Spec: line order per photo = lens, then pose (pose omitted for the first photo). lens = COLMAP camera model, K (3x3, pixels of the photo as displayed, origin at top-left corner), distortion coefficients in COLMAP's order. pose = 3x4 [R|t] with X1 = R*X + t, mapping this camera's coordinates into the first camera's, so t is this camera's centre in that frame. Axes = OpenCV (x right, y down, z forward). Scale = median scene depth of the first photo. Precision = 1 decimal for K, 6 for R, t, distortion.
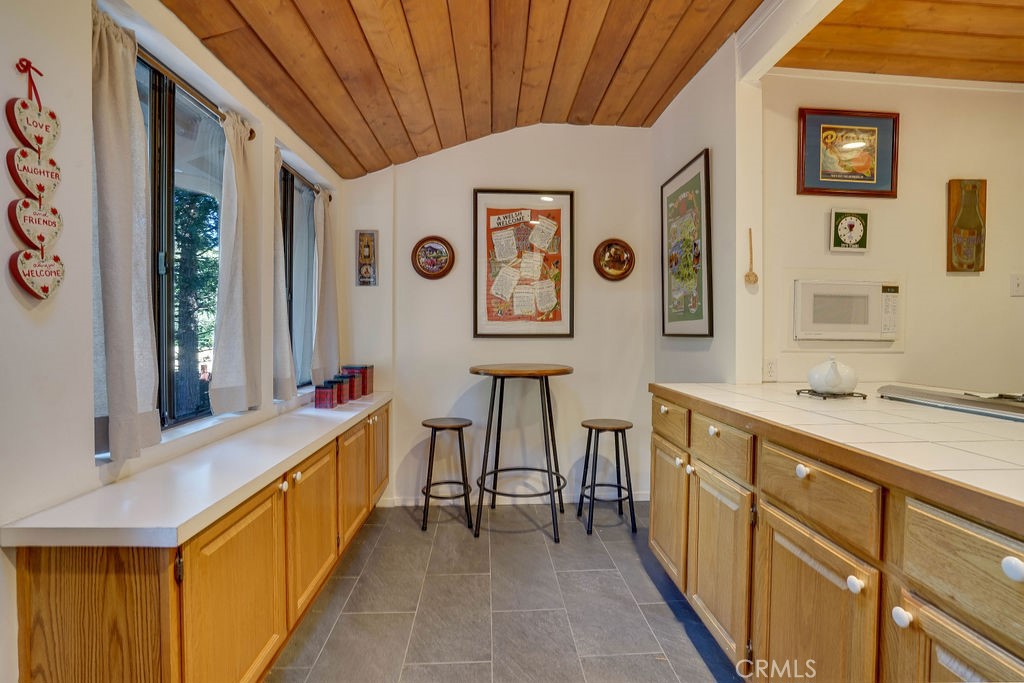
lens RADIAL K [[484.4, 0, 515.0], [0, 484.4, 342.7], [0, 0, 1]] dist [-0.058177, 0.021010]
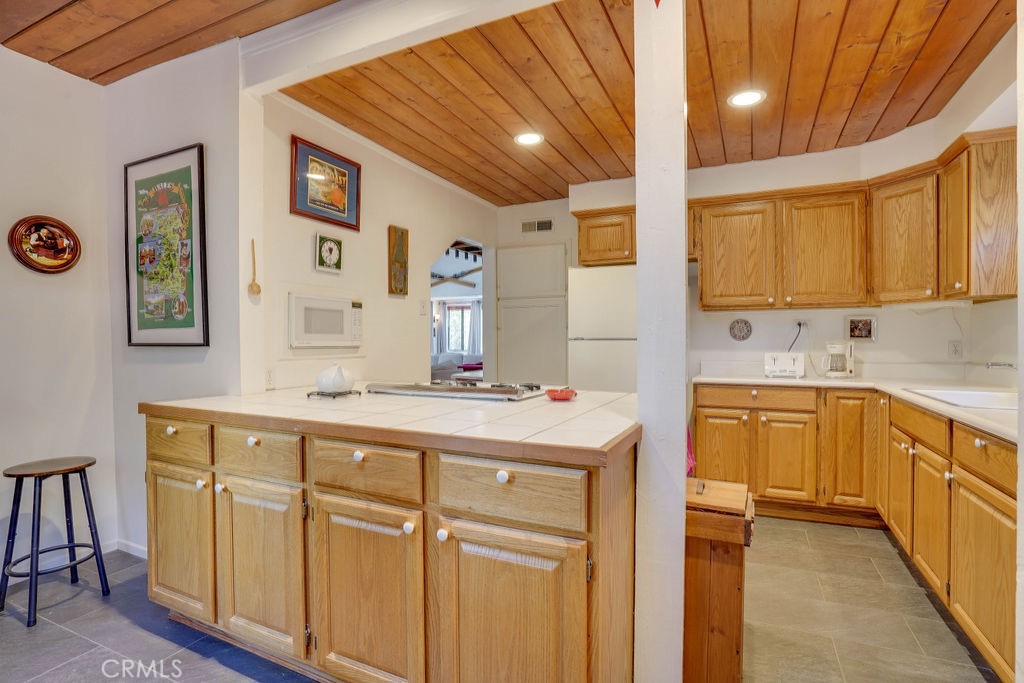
lens RADIAL K [[505.3, 0, 515.1], [0, 505.3, 341.9], [0, 0, 1]] dist [-0.025648, 0.001516]
pose [[0.476717, -0.009756, 0.879003, -0.168765], [0.023388, 0.999725, -0.001588, -0.005961], [-0.878746, 0.021315, 0.476814, 0.007995]]
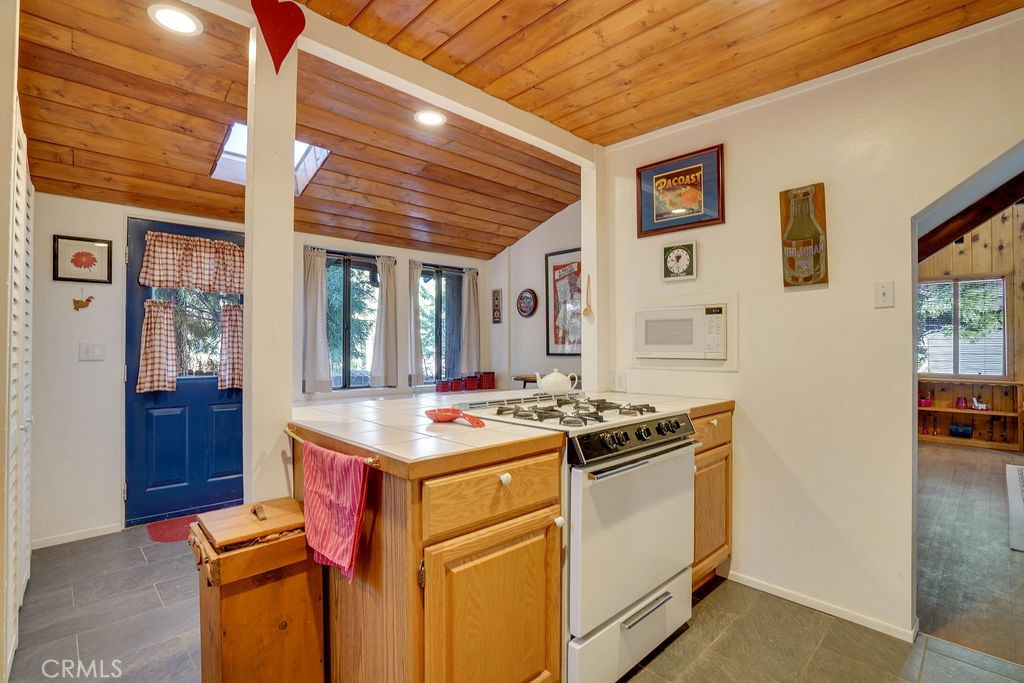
lens RADIAL K [[484.4, 0, 515.0], [0, 484.4, 342.7], [0, 0, 1]] dist [-0.058177, 0.021010]
pose [[0.660823, -0.014480, -0.750402, 1.315775], [-0.017618, 0.999239, -0.034797, 0.002903], [0.750335, 0.036215, 0.660065, -0.041636]]
